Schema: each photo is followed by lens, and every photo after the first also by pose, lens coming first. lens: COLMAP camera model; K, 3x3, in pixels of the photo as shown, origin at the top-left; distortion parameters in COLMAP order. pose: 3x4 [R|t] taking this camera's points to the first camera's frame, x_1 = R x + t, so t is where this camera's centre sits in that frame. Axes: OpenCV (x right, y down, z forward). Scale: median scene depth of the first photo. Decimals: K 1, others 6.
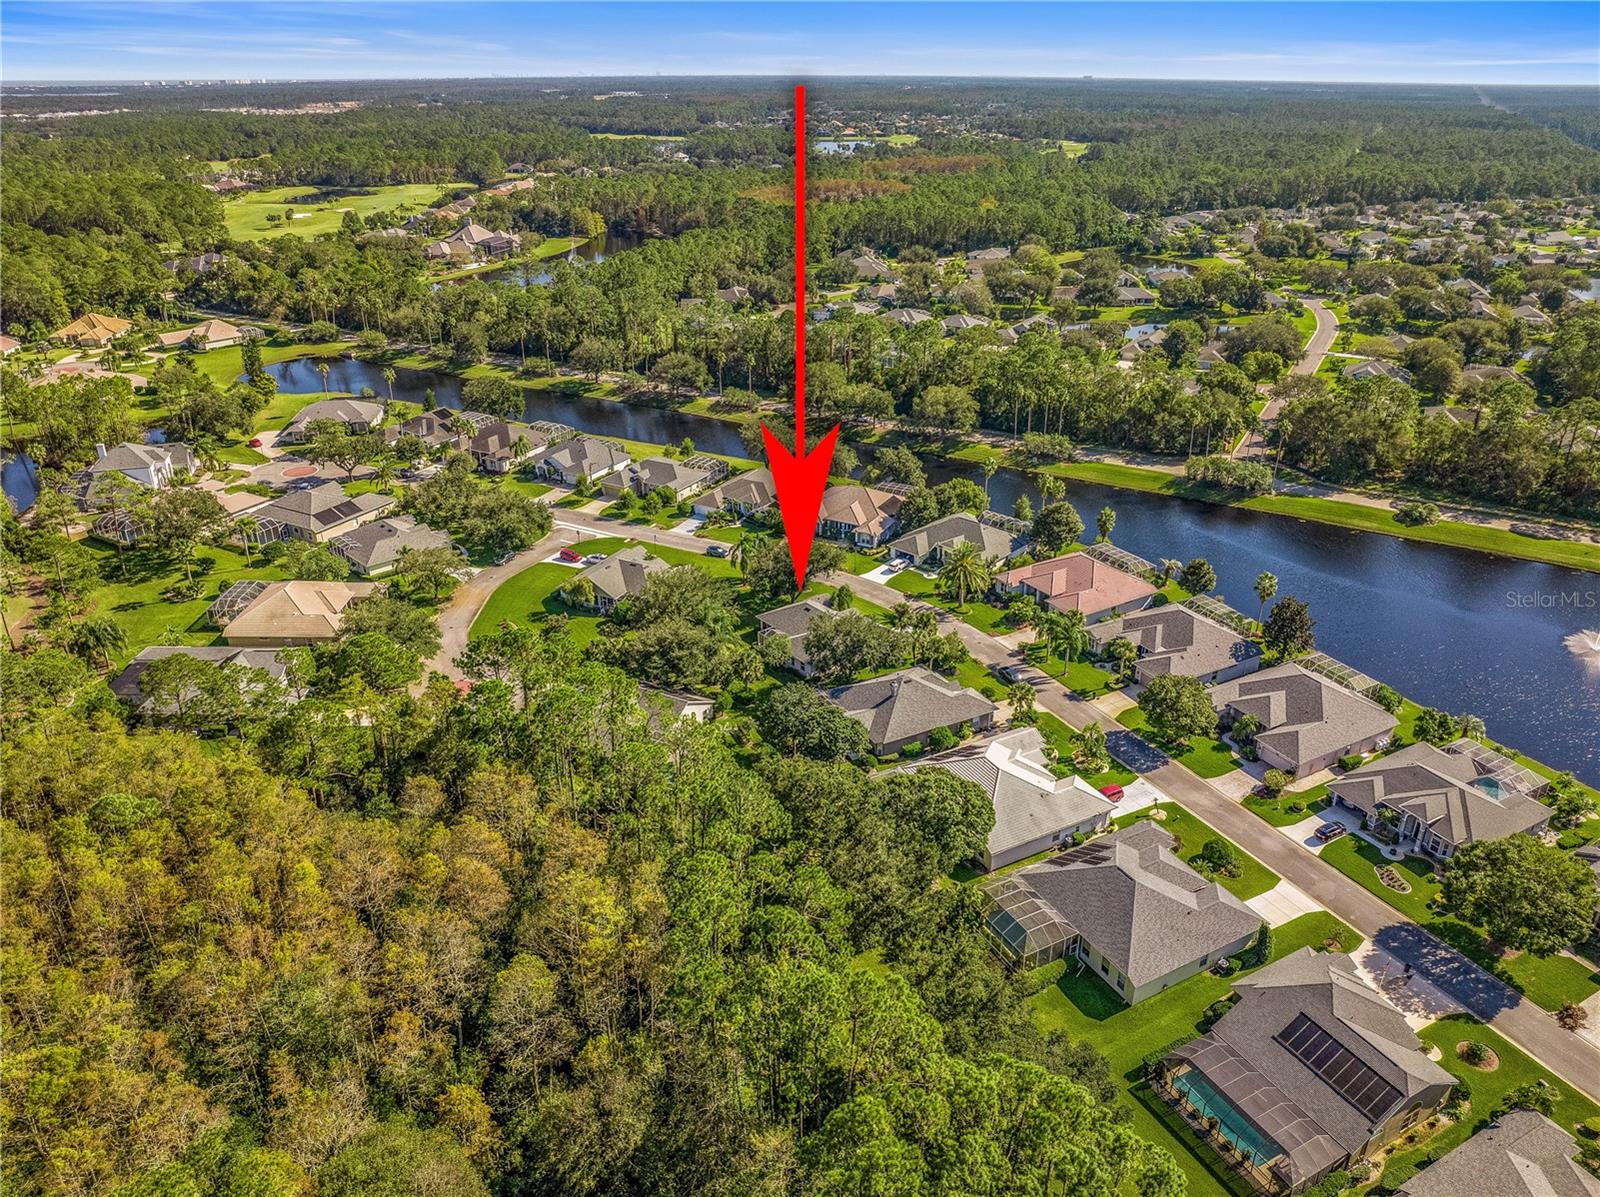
lens RADIAL K [[1118.2, 0, 804.1], [0, 1118.2, 600.2], [0, 0, 1]] dist [-0.037115, -0.005415]
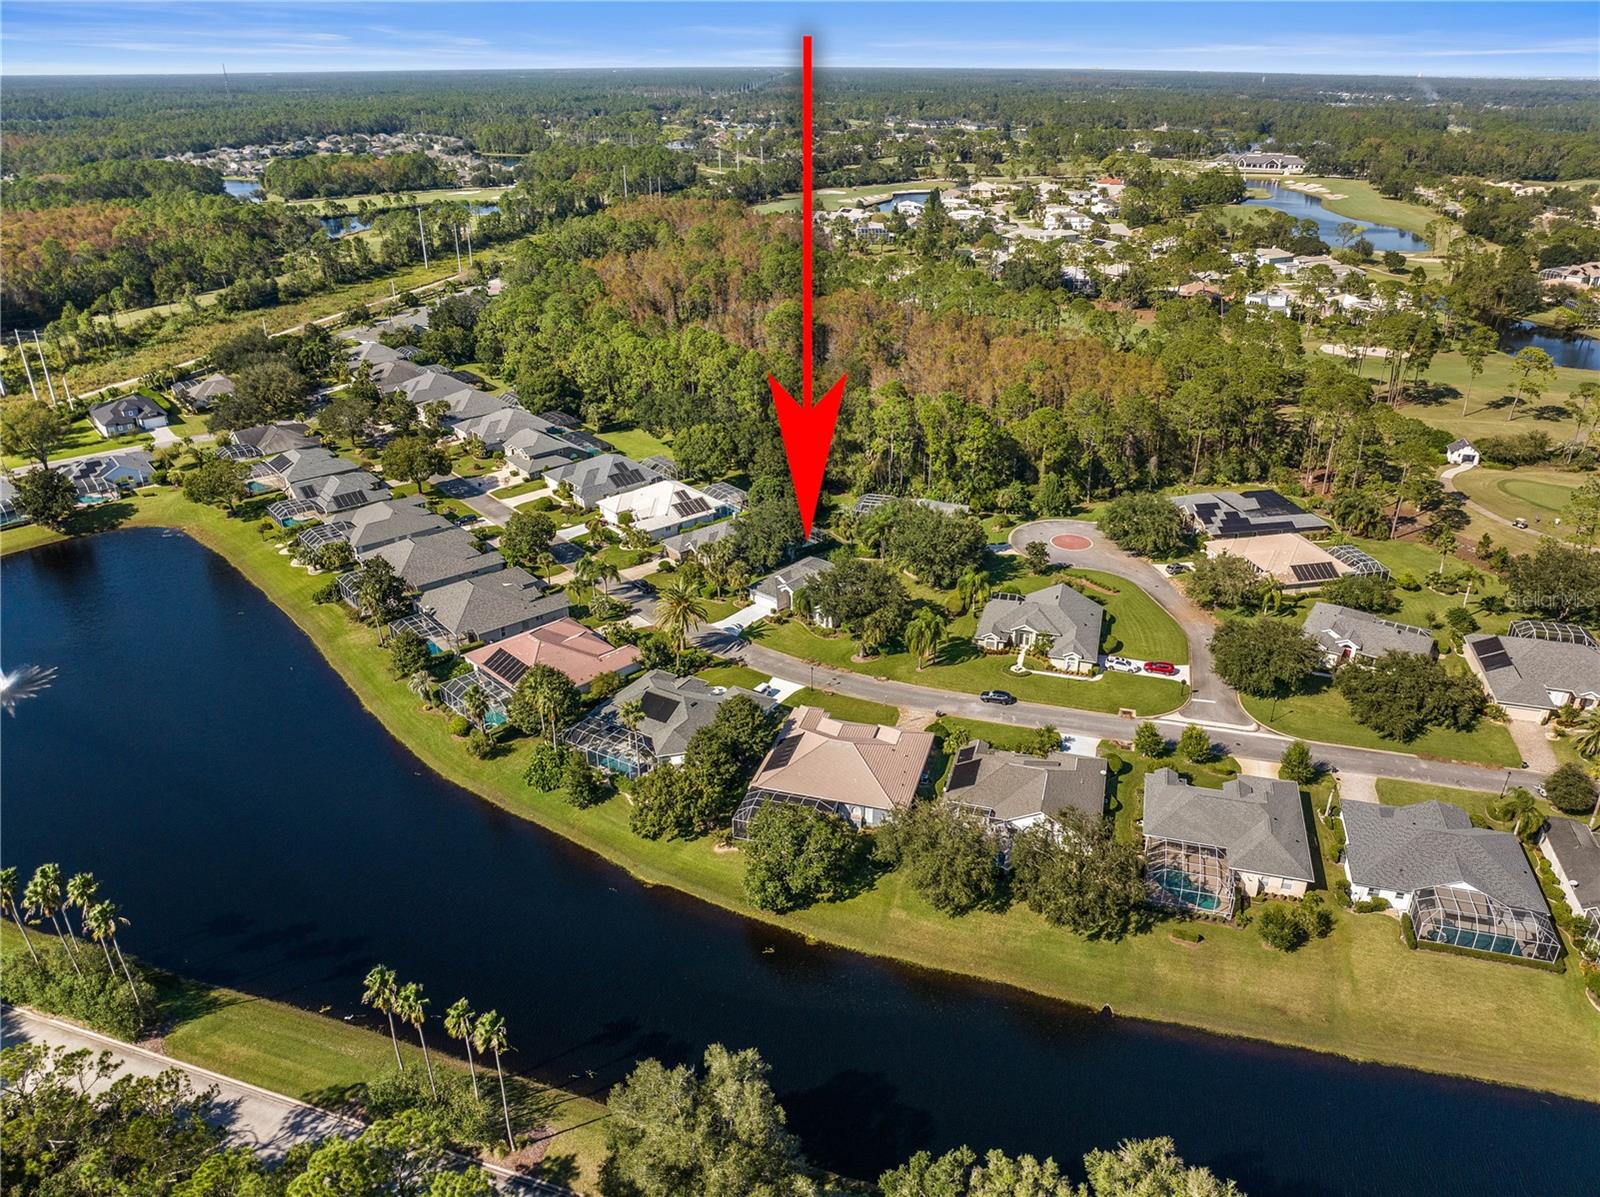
lens RADIAL K [[1118.2, 0, 804.1], [0, 1118.2, 600.2], [0, 0, 1]] dist [-0.037115, -0.005415]
pose [[-0.979846, 0.086968, -0.179830, 0.173560], [-0.085654, 0.630366, 0.771559, -0.629739], [0.180460, 0.771412, -0.610212, 1.315165]]
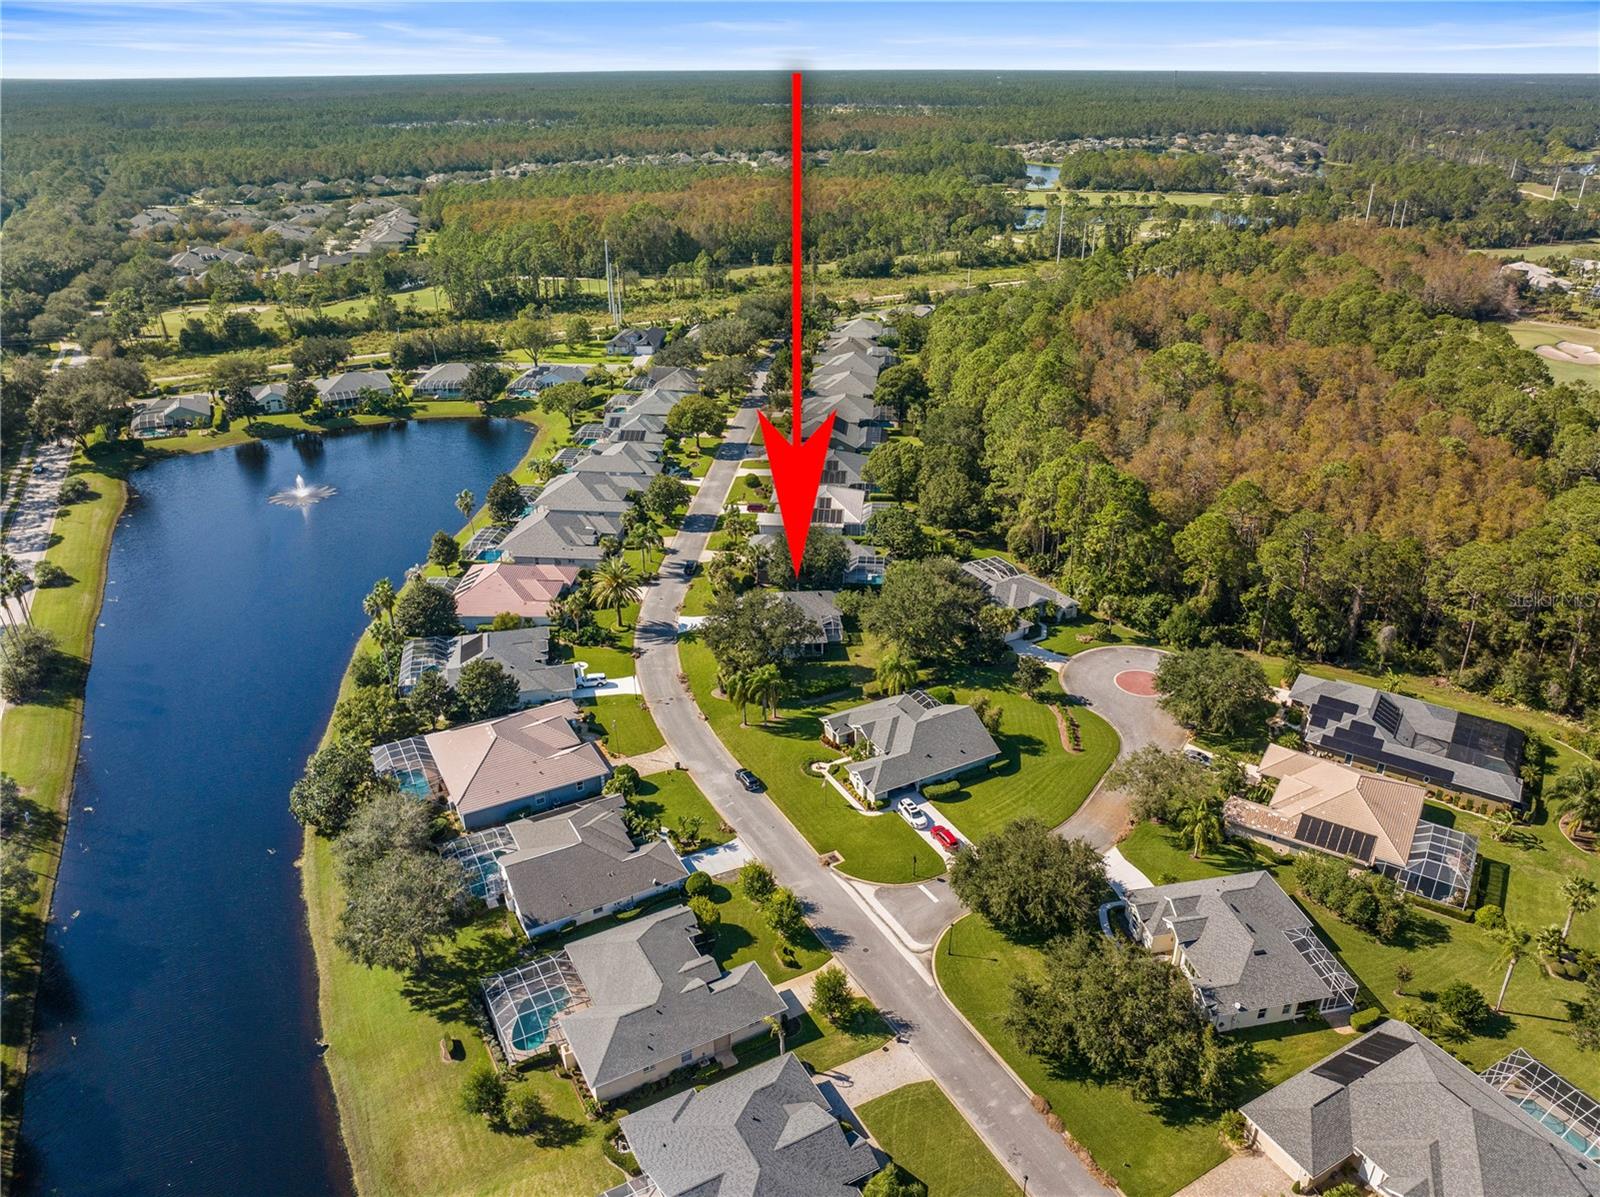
lens RADIAL K [[1096.3, 0, 802.2], [0, 1096.3, 632.7], [0, 0, 1]] dist [-0.052436, 0.044960]
pose [[-0.834557, -0.252294, 0.489757, -0.389630], [0.239762, 0.634049, 0.735184, -0.552603], [-0.496013, 0.730979, -0.468660, 1.162491]]
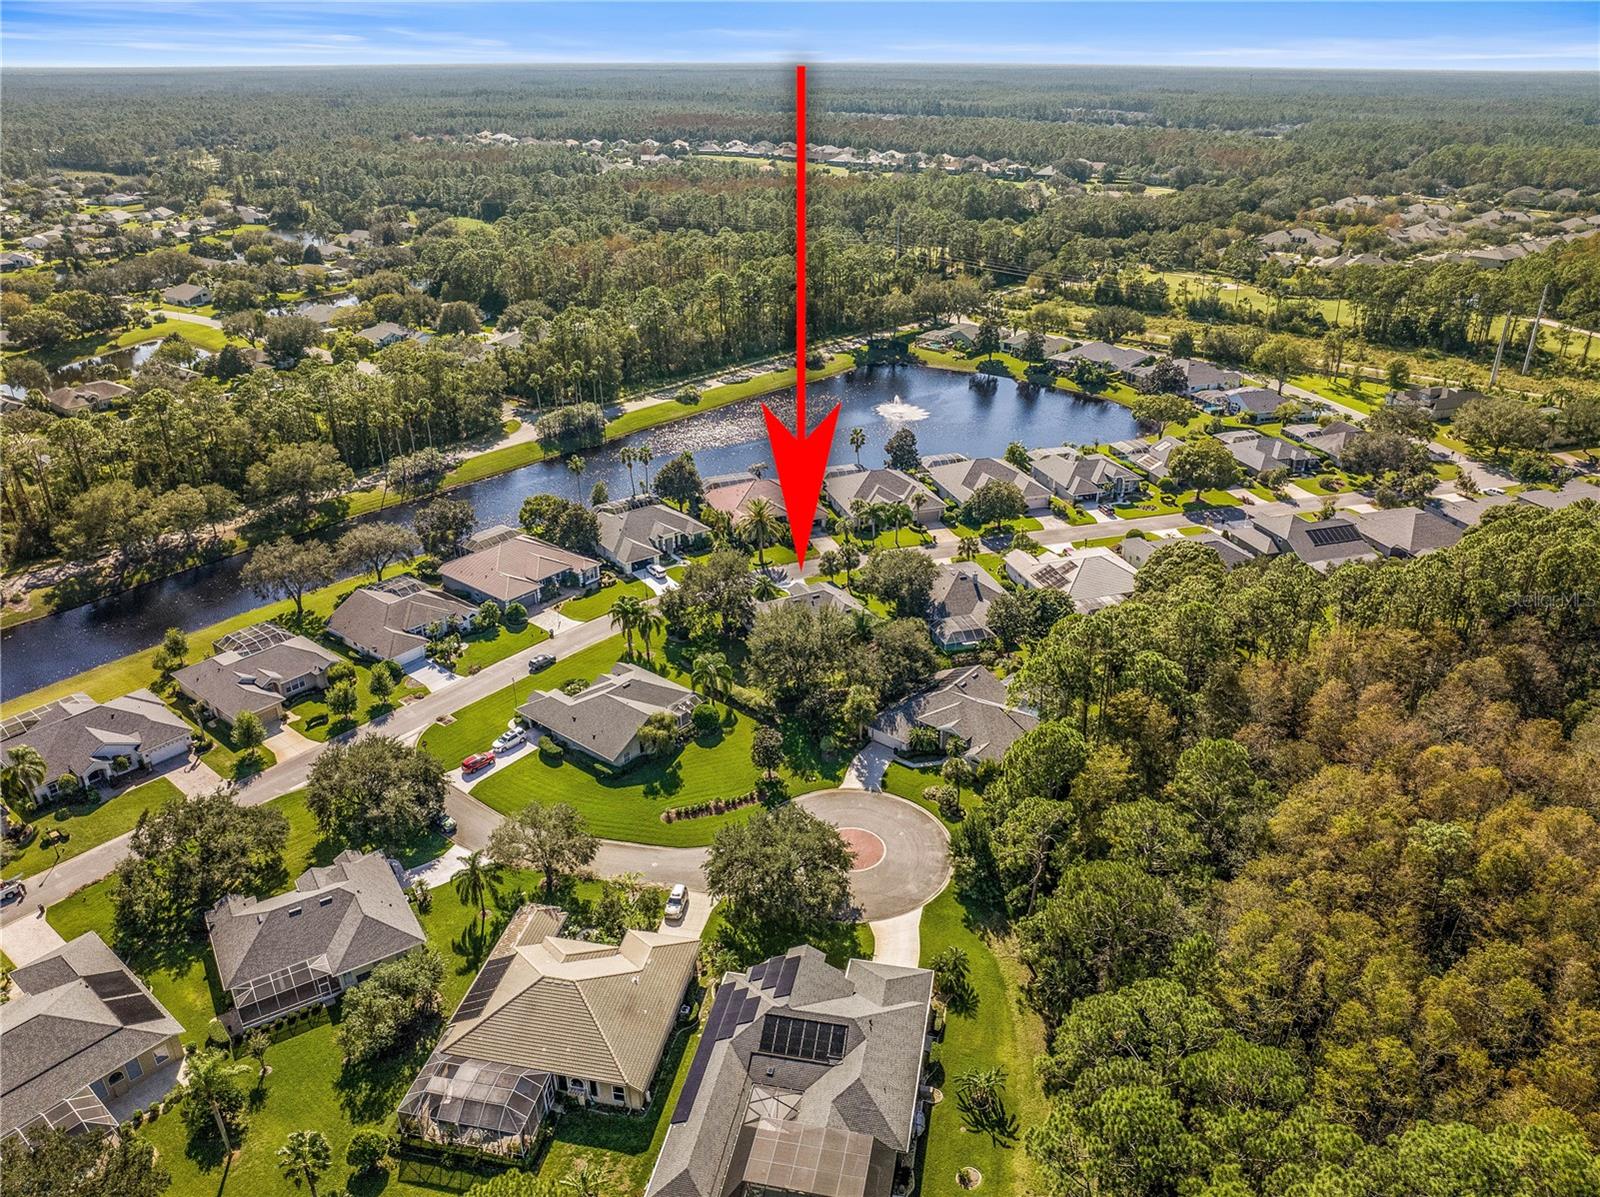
lens RADIAL K [[1126.0, 0, 812.8], [0, 1126.0, 588.2], [0, 0, 1]] dist [-0.040770, -0.002650]
pose [[0.182856, -0.420435, 0.888706, -0.691082], [0.418925, 0.851096, 0.316446, -0.244908], [-0.889419, 0.314437, 0.331759, 0.514754]]
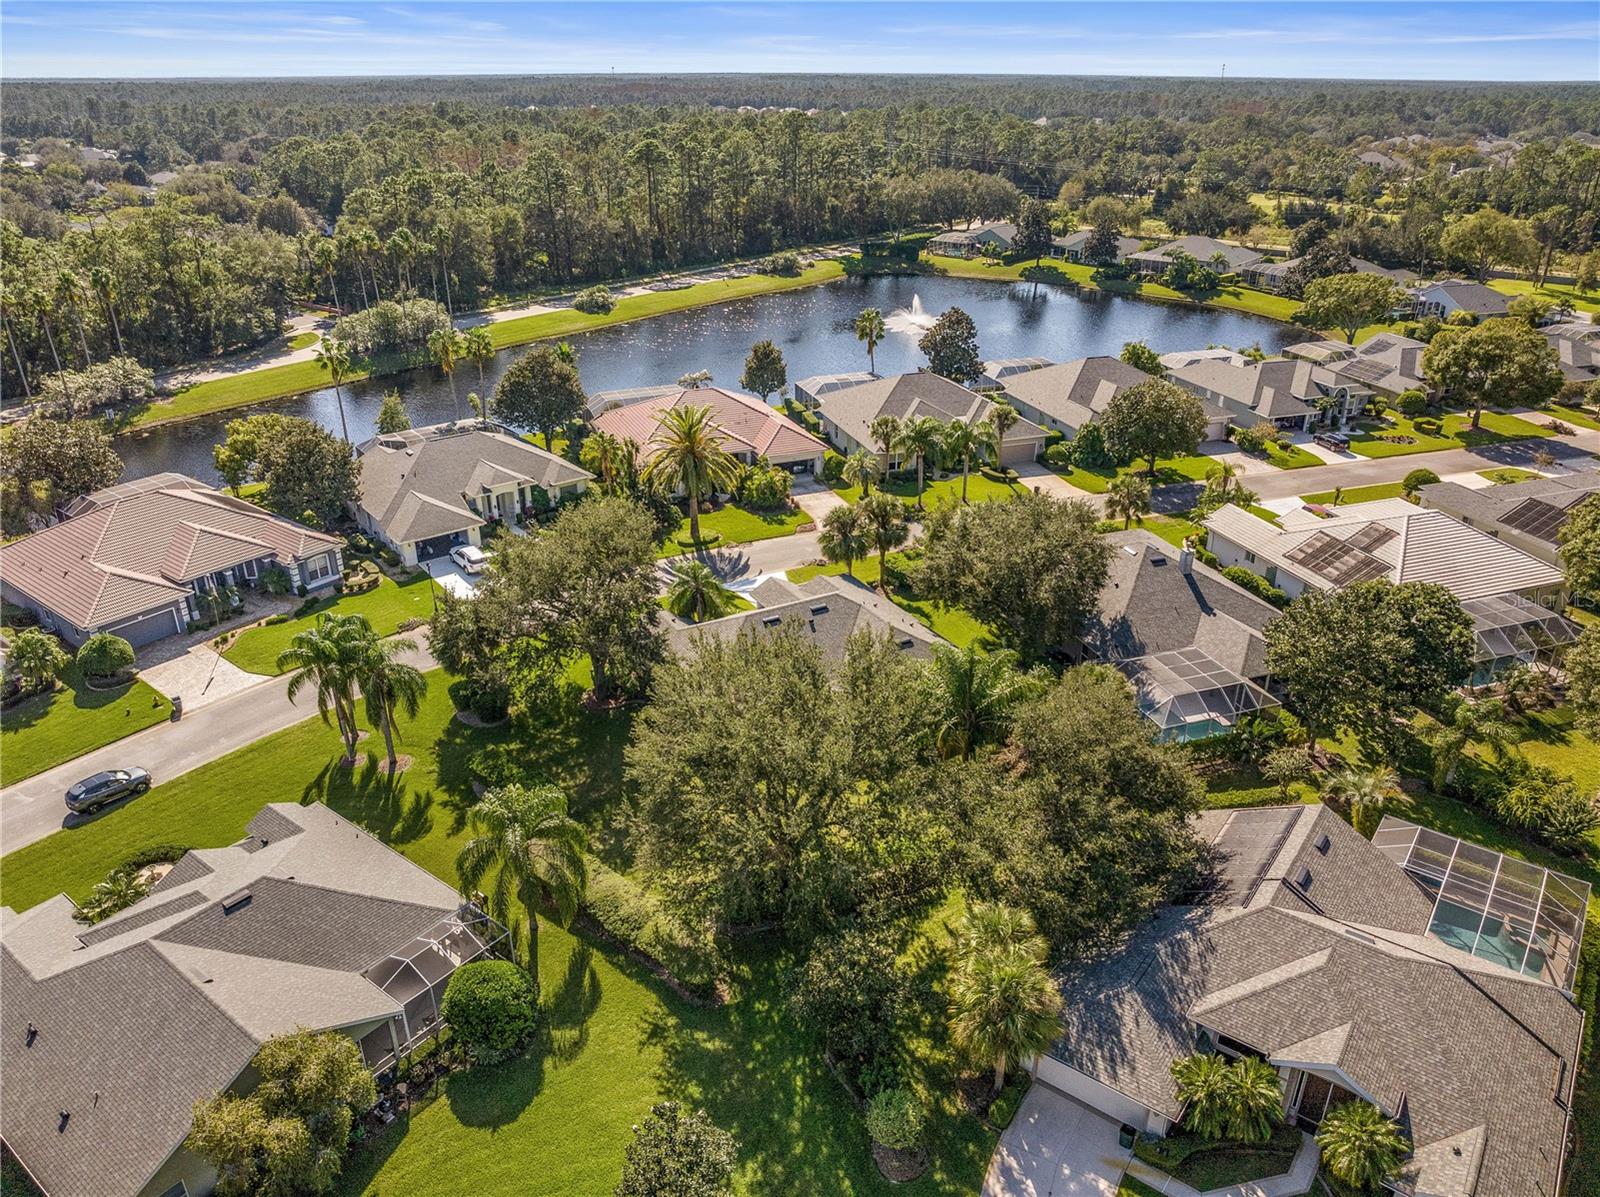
lens RADIAL K [[1118.2, 0, 804.1], [0, 1118.2, 600.2], [0, 0, 1]] dist [-0.037115, -0.005415]
pose [[0.156020, -0.423750, 0.892241, -0.275678], [0.423085, 0.844914, 0.327291, -0.097631], [-0.892556, 0.326429, 0.311106, 0.680564]]
